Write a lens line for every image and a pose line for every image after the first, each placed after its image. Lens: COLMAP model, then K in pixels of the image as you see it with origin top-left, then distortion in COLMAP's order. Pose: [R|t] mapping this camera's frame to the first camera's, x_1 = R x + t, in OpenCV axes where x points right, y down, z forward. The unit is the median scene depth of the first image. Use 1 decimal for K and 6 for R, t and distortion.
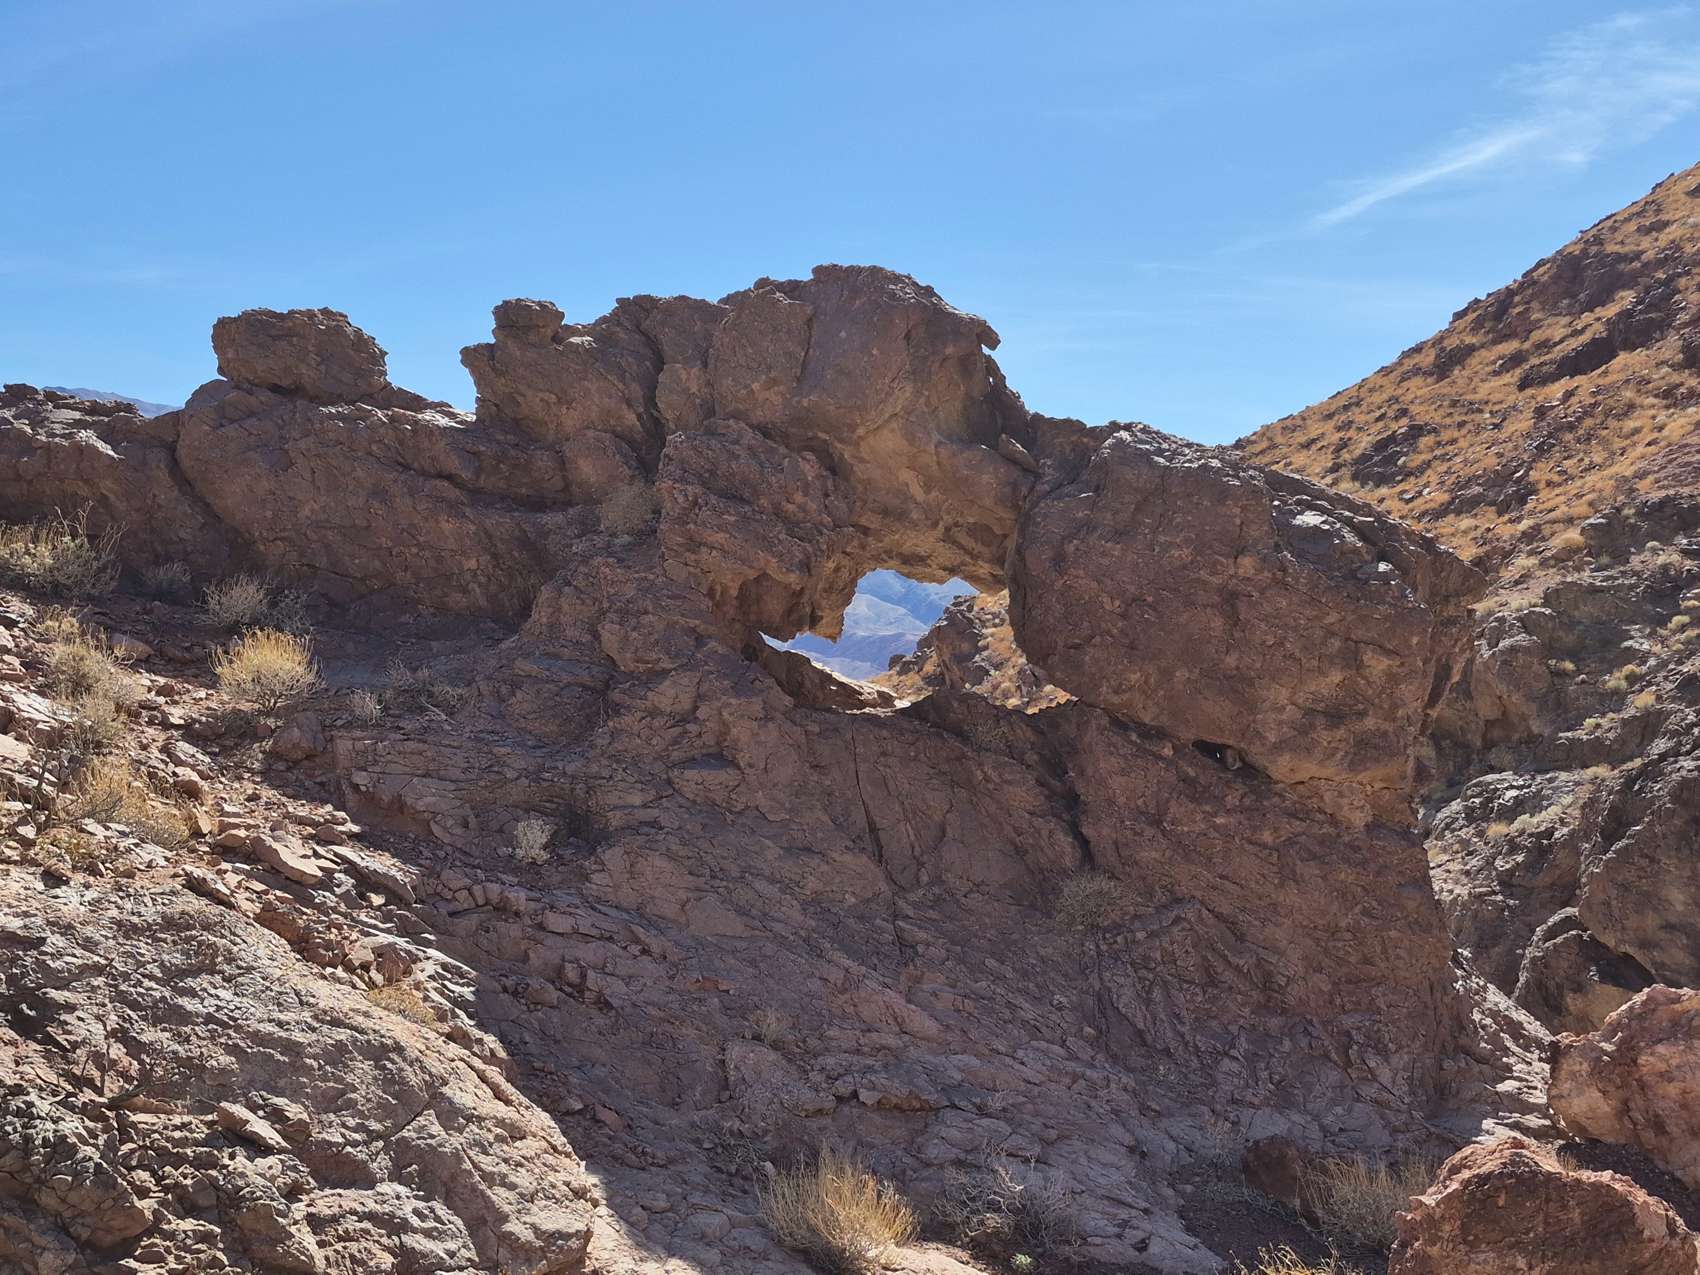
lens RADIAL K [[1777.5, 0, 824.2], [0, 1777.5, 610.9], [0, 0, 1]] dist [0.080050, 0.000000]
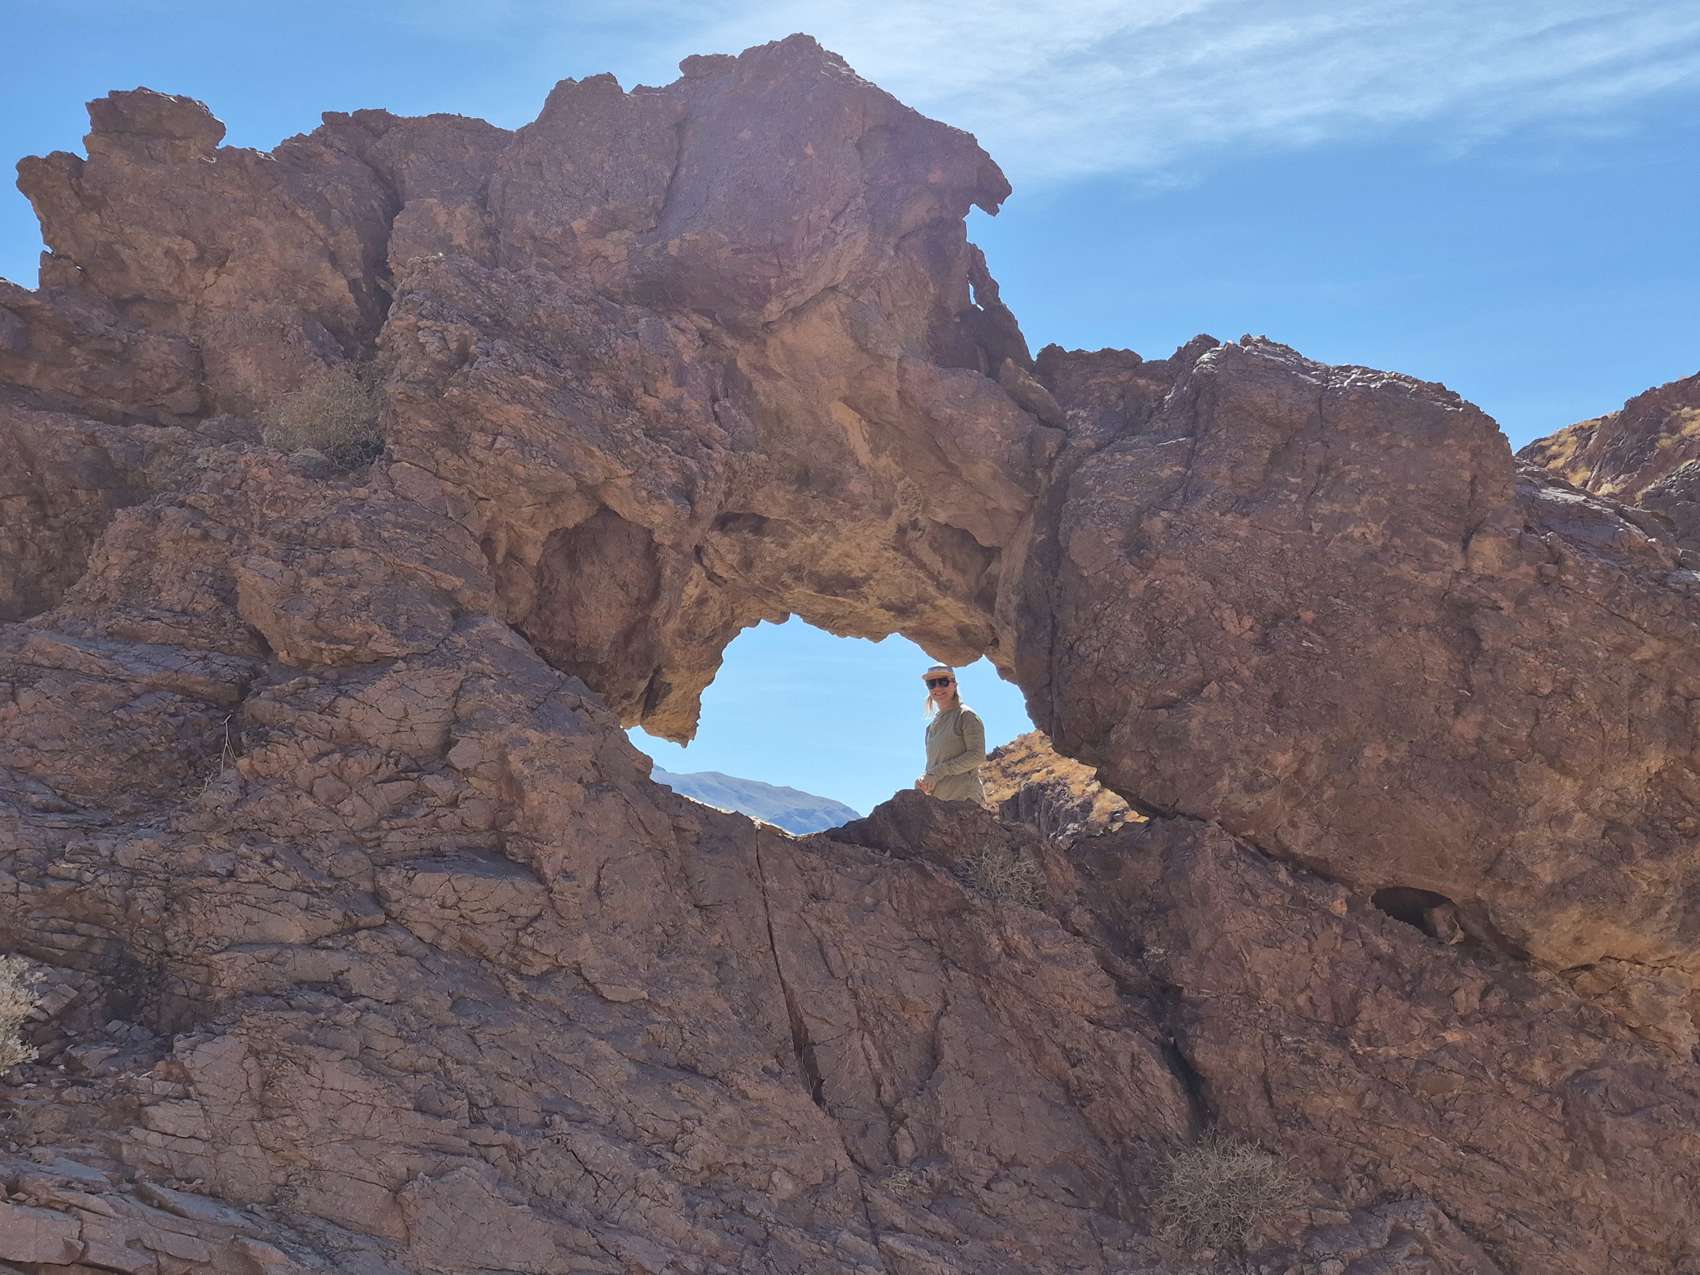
lens RADIAL K [[1848.4, 0, 852.8], [0, 1848.4, 620.5], [0, 0, 1]] dist [0.065805, 0.000000]
pose [[0.986752, 0.041081, 0.156950, -0.041198], [-0.013986, 0.985348, -0.169981, 0.091046], [-0.161634, 0.165534, 0.972868, 0.468066]]
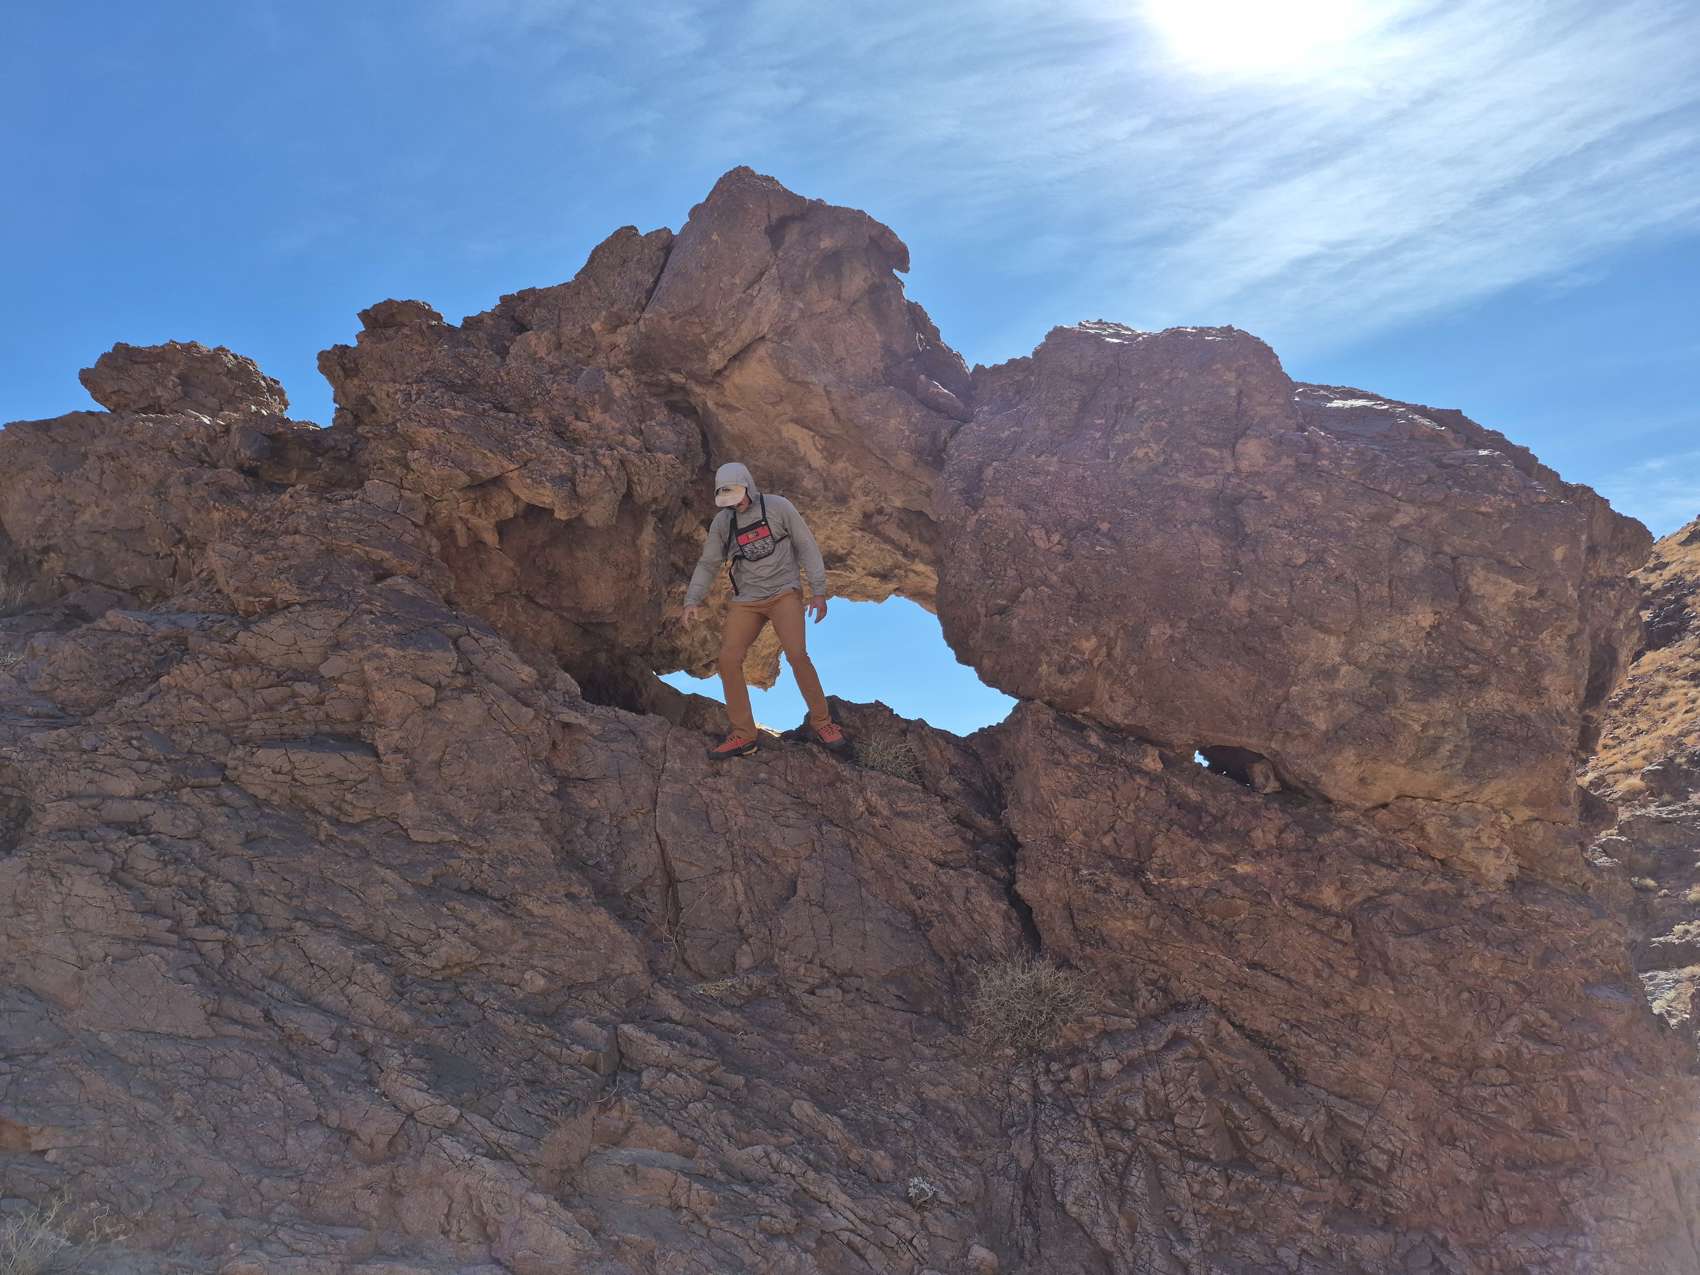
lens RADIAL K [[1141.1, 0, 848.8], [0, 1141.1, 630.5], [0, 0, 1]] dist [0.069190, -0.050729]
pose [[0.982695, -0.047722, -0.178980, 0.161223], [0.009820, 0.978306, -0.206932, 0.115691], [0.184972, 0.201594, 0.961845, 0.575388]]
